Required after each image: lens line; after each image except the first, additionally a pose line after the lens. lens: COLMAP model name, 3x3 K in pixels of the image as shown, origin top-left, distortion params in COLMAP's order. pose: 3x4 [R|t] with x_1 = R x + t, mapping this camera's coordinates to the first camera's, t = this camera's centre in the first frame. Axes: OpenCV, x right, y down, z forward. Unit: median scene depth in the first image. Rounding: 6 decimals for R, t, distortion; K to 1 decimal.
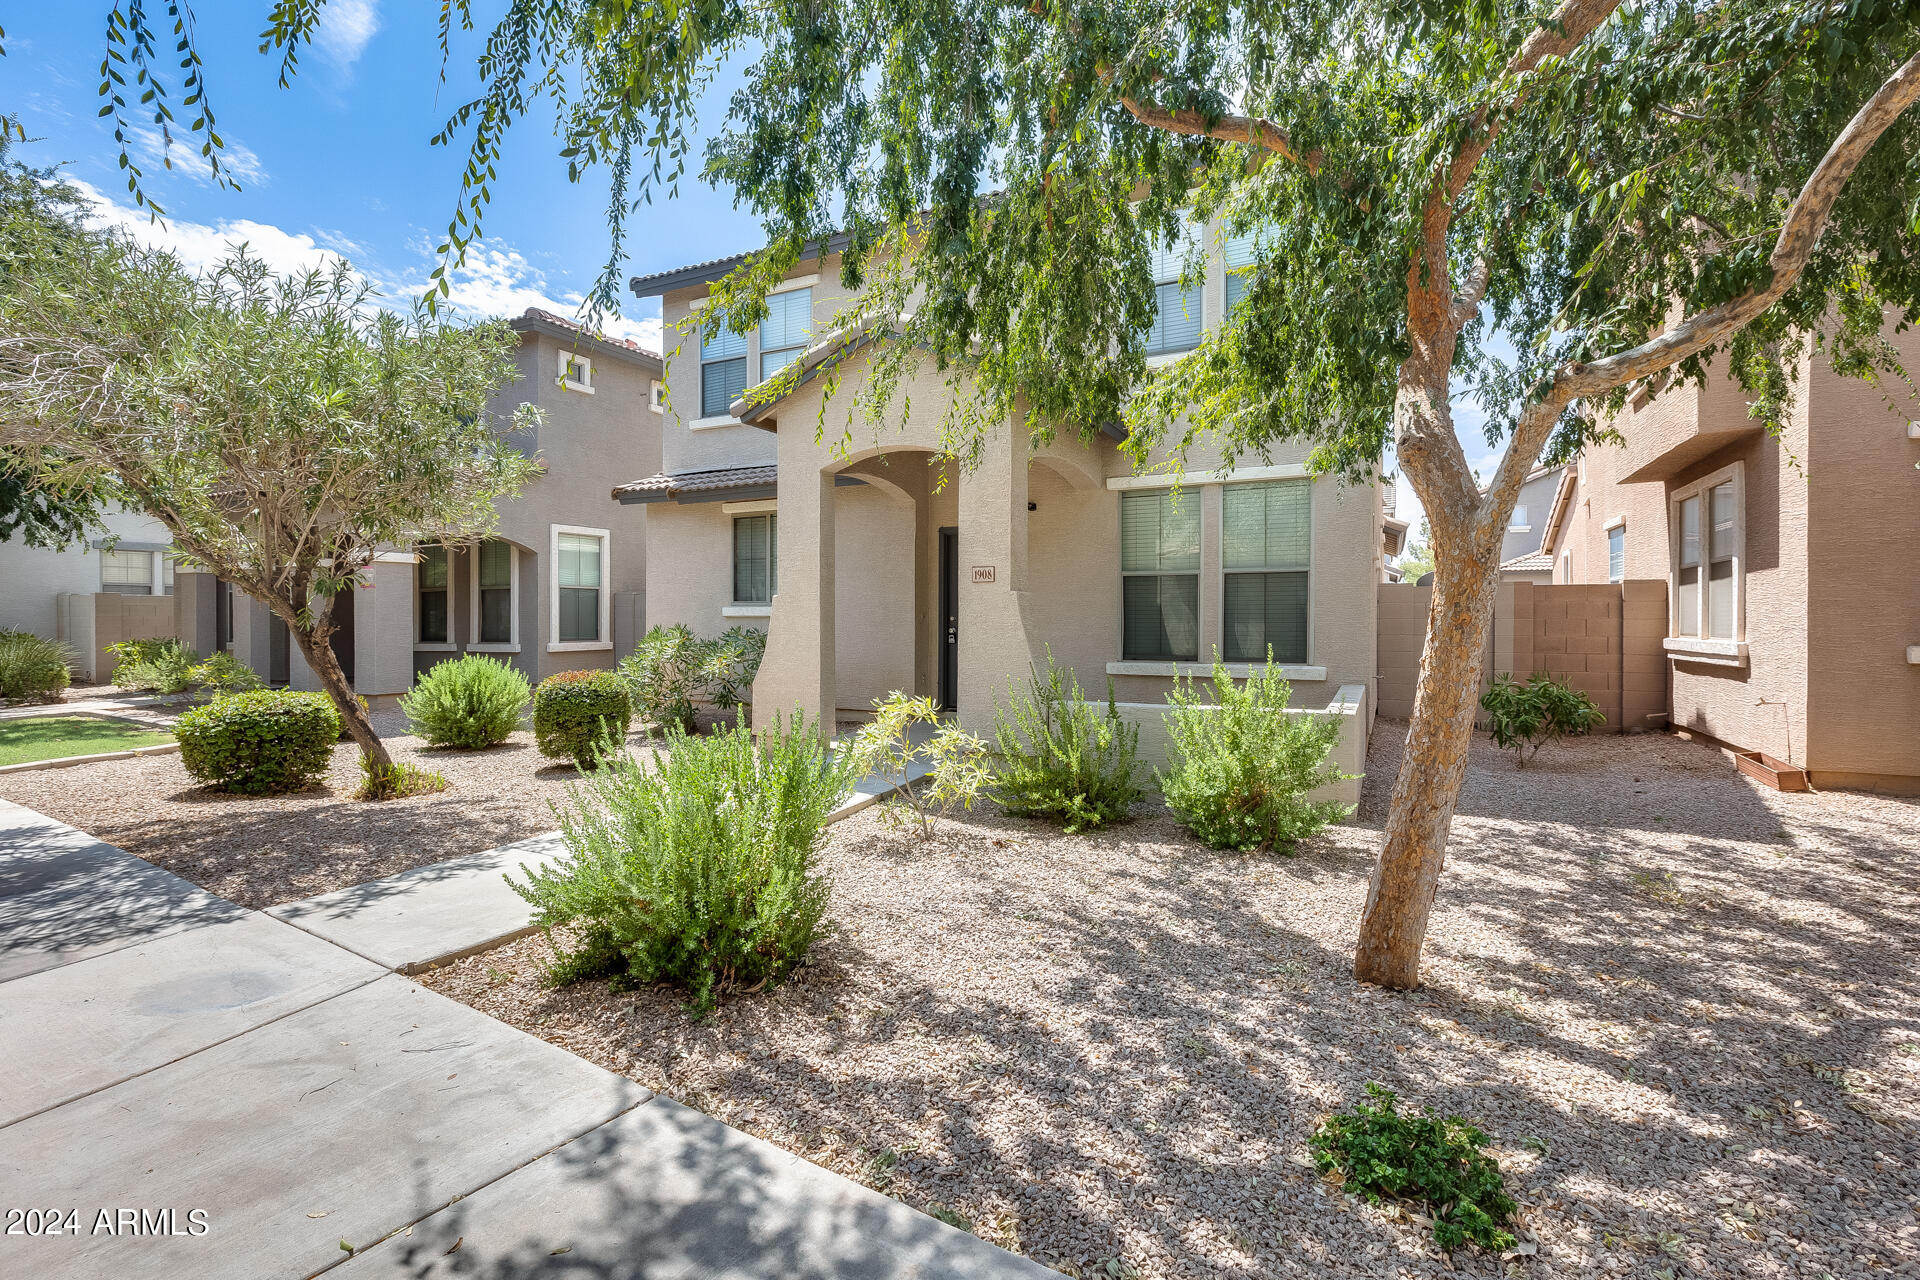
lens RADIAL K [[869.4, 0, 947.7], [0, 869.4, 634.3], [0, 0, 1]] dist [0.002660, -0.001563]
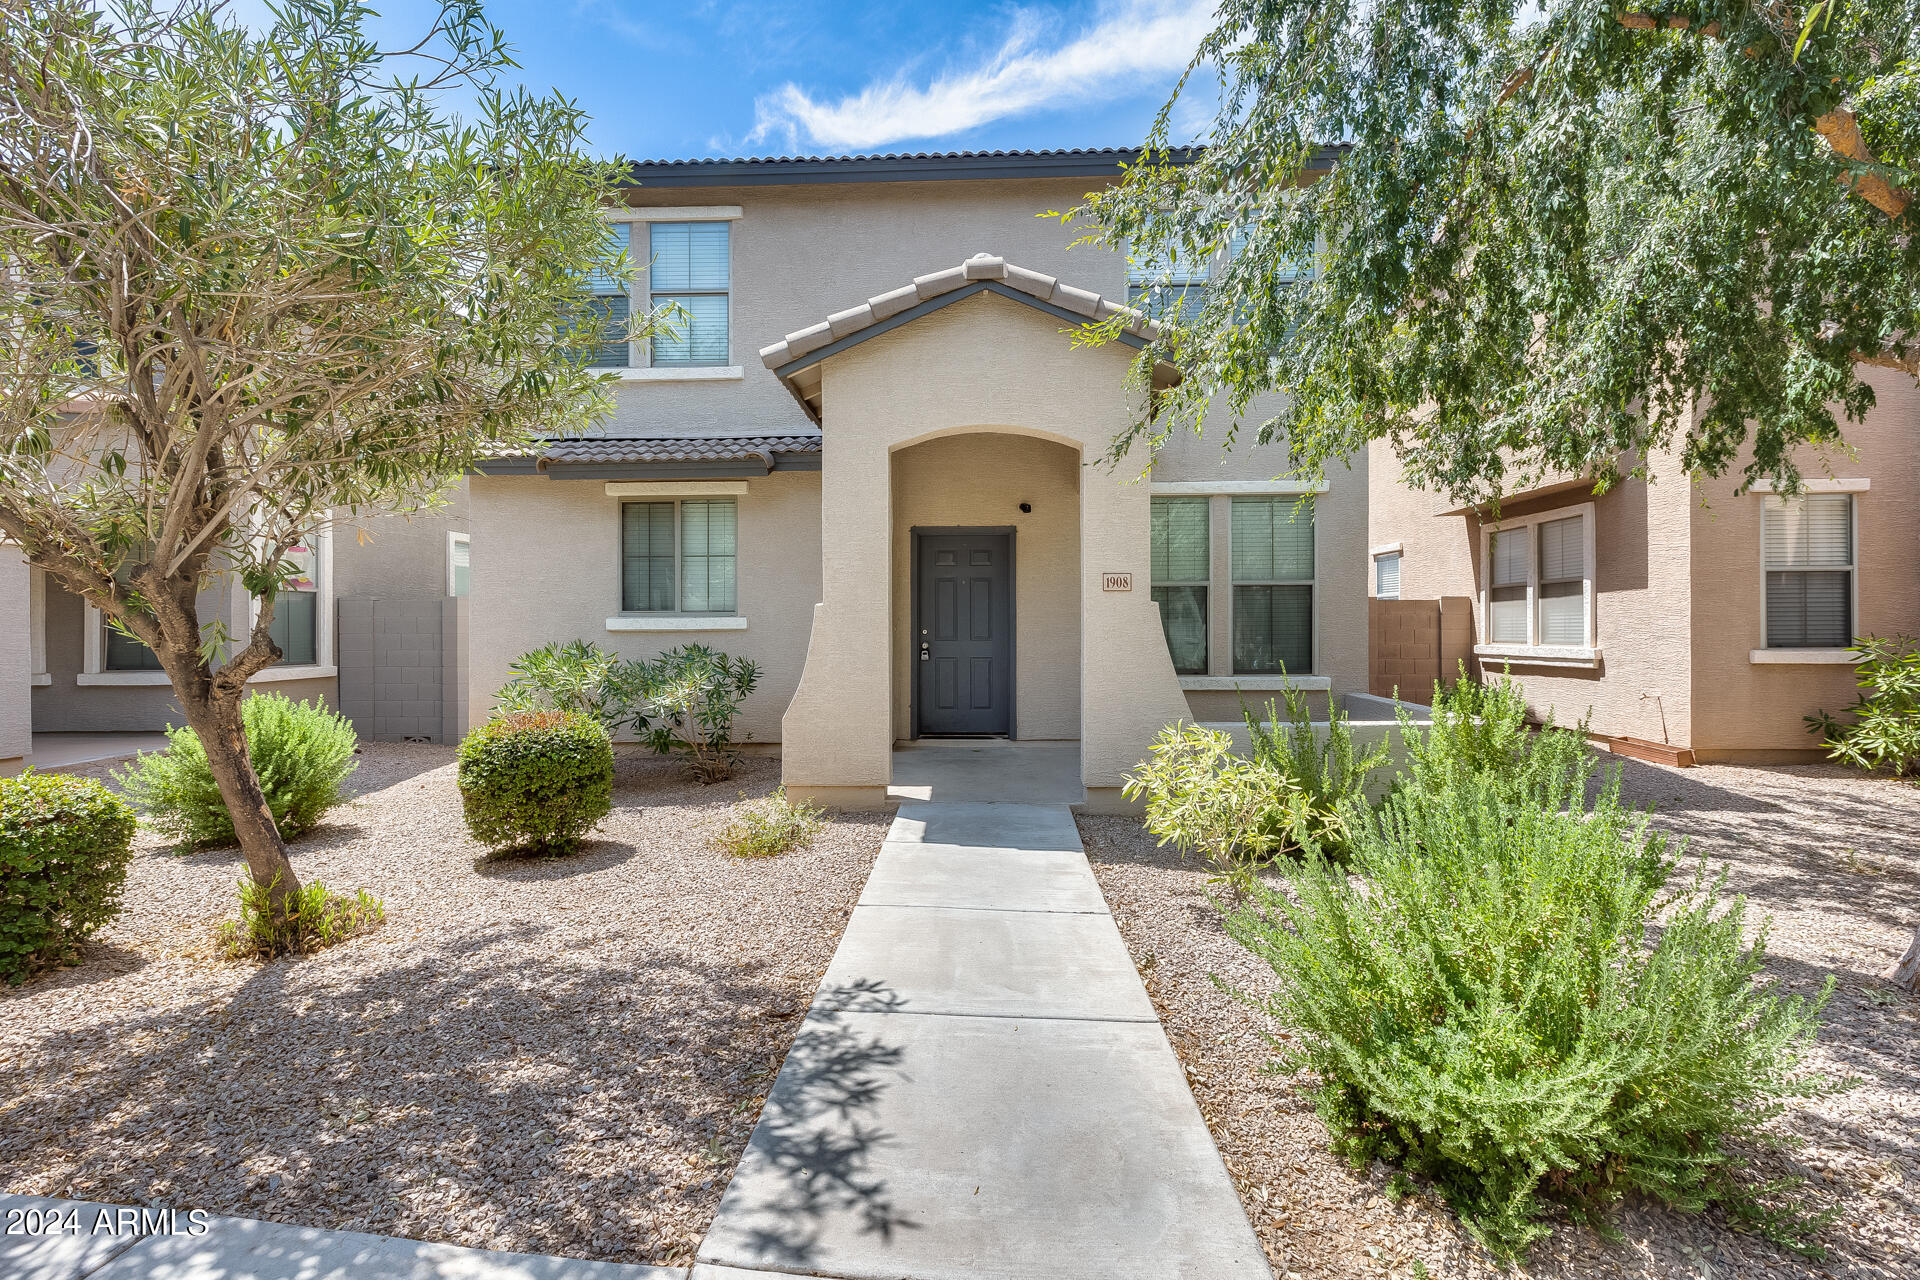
lens RADIAL K [[869.4, 0, 952.6], [0, 869.4, 637.2], [0, 0, 1]] dist [0.002660, -0.001563]
pose [[0.907705, -0.007589, 0.419540, -0.435954], [0.011013, 0.999923, -0.005739, -0.009829], [-0.419464, 0.009830, 0.907719, 0.256922]]
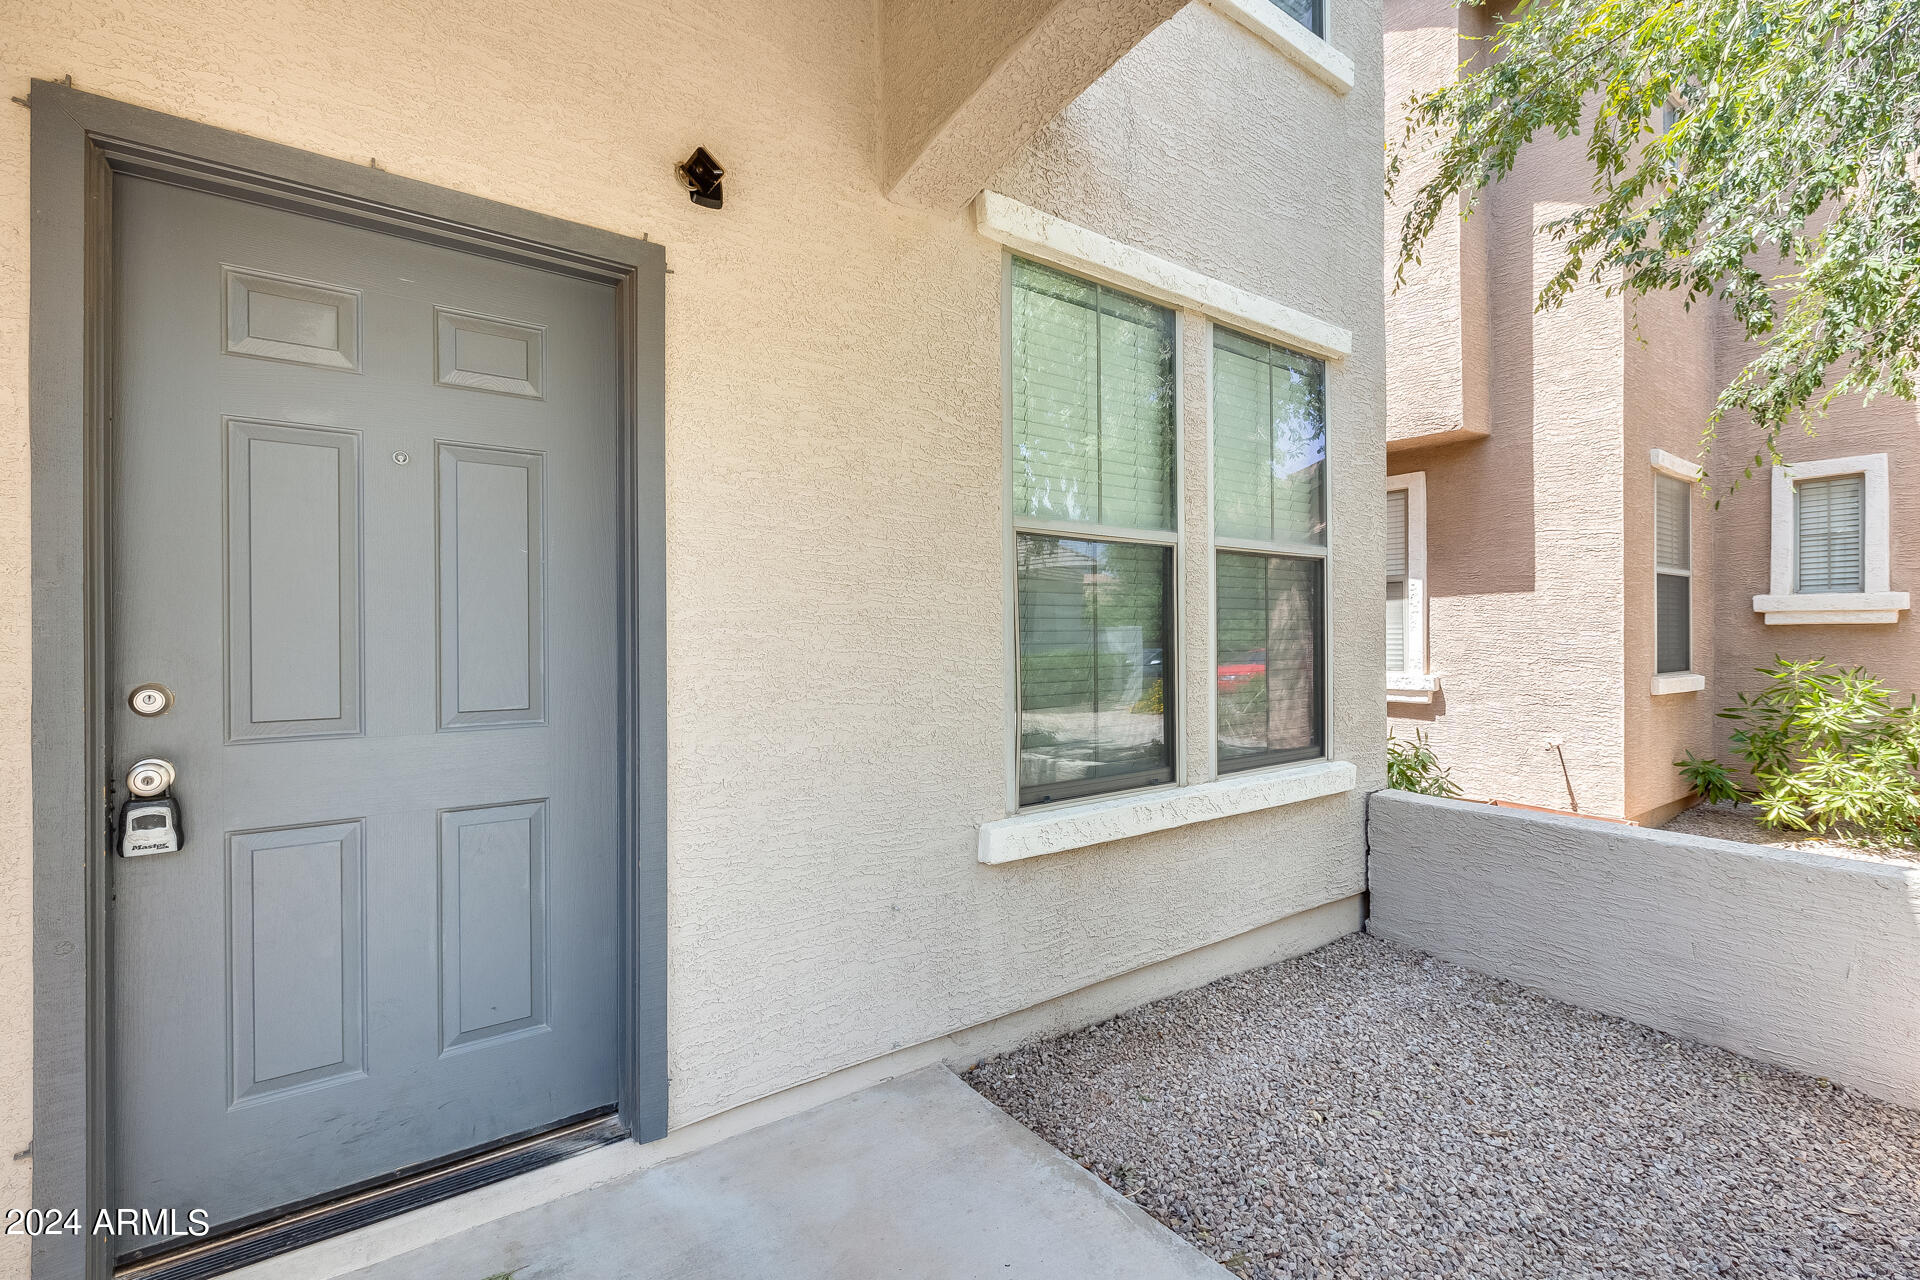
lens RADIAL K [[869.4, 0, 956.6], [0, 869.4, 641.4], [0, 0, 1]] dist [0.002660, -0.001563]
pose [[0.436783, -0.008611, 0.899525, -0.094724], [0.019040, 0.999819, 0.000326, -0.034380], [-0.899365, 0.016984, 0.436868, 1.039010]]
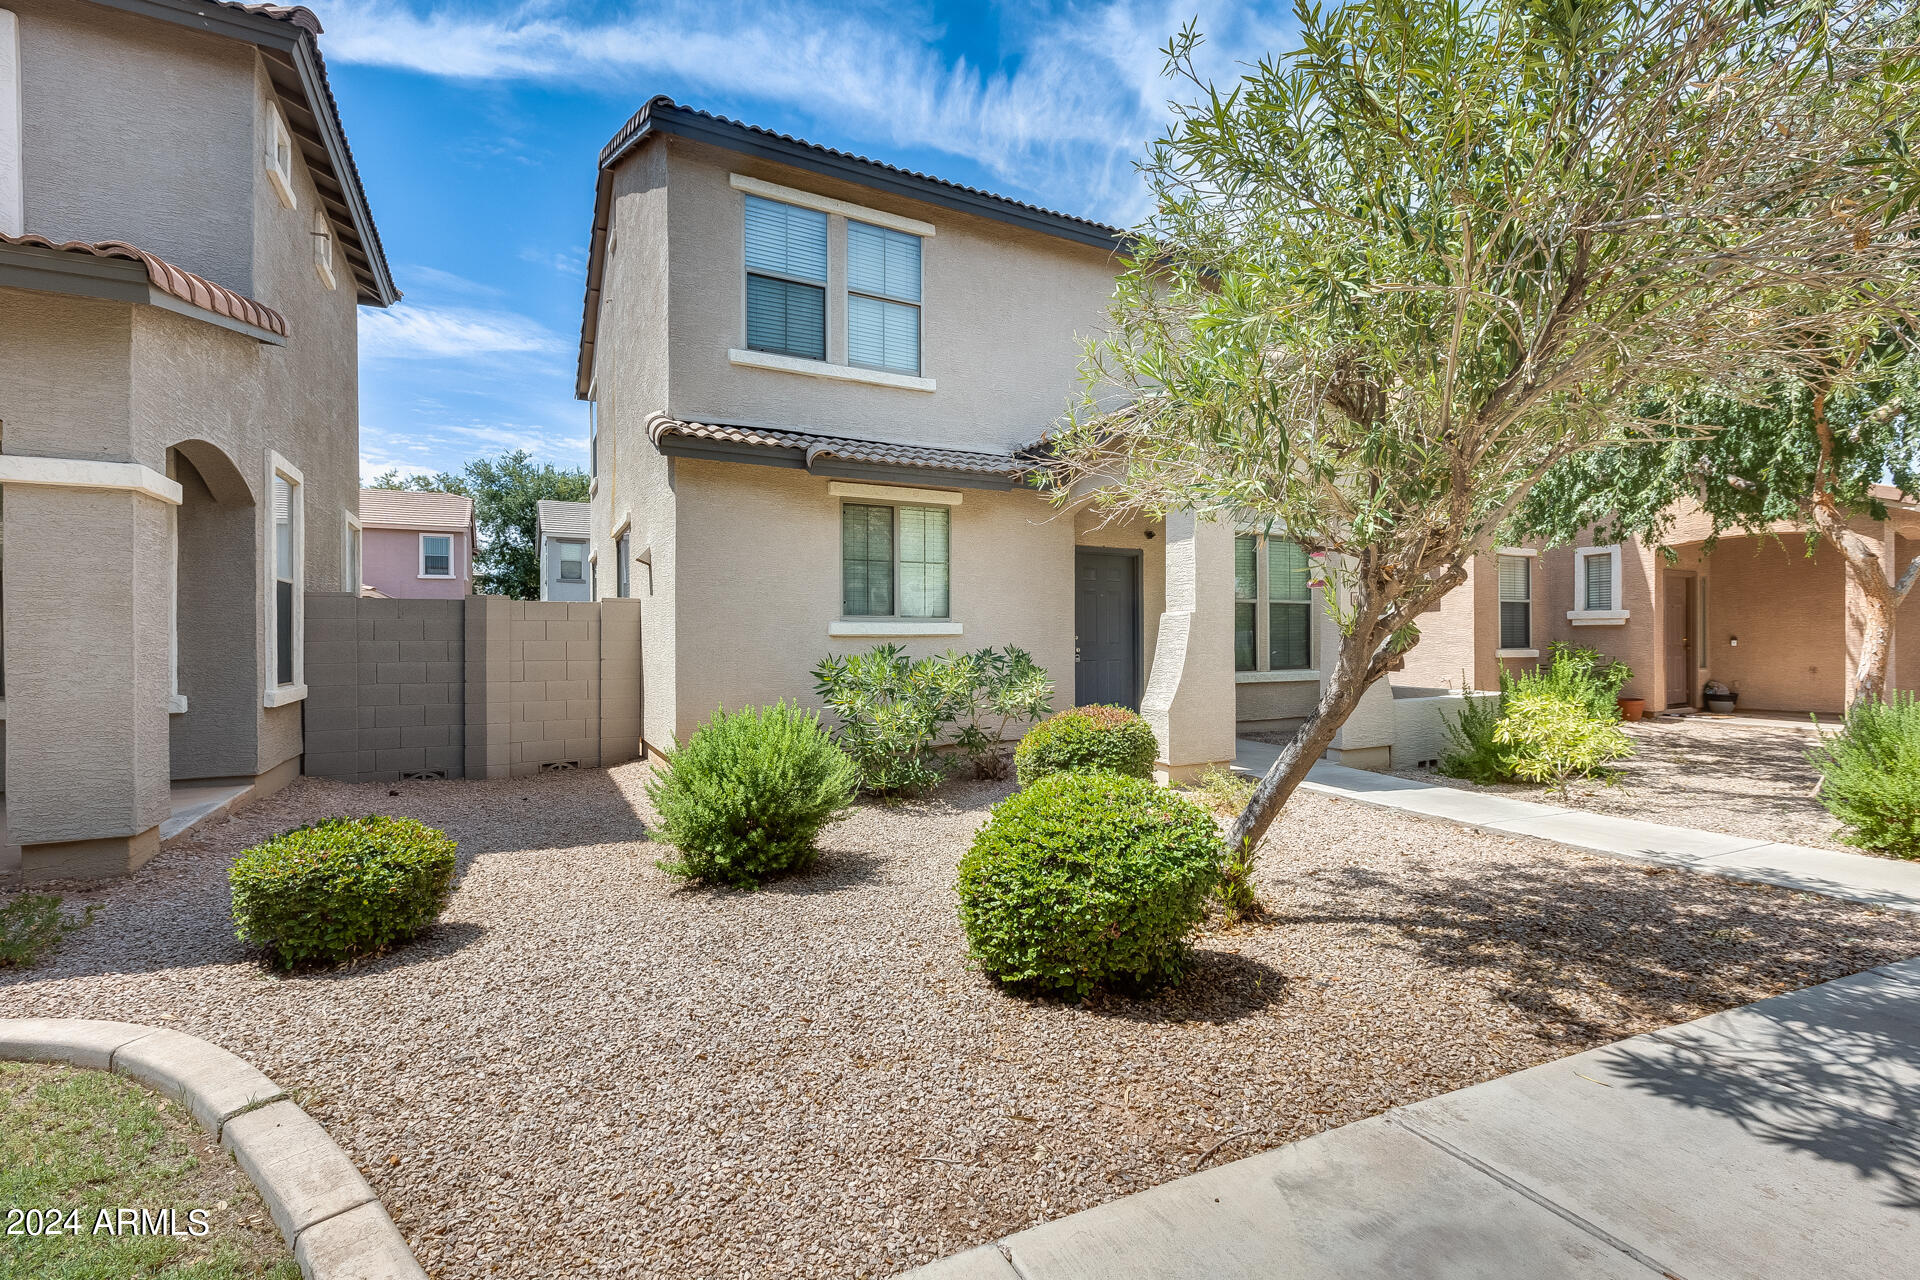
lens RADIAL K [[869.4, 0, 955.7], [0, 869.4, 641.1], [0, 0, 1]] dist [0.002660, -0.001563]
pose [[0.566009, -0.001850, 0.824397, -1.153342], [0.018980, 0.999762, -0.010787, -0.008305], [-0.824181, 0.021753, 0.565909, 0.720307]]
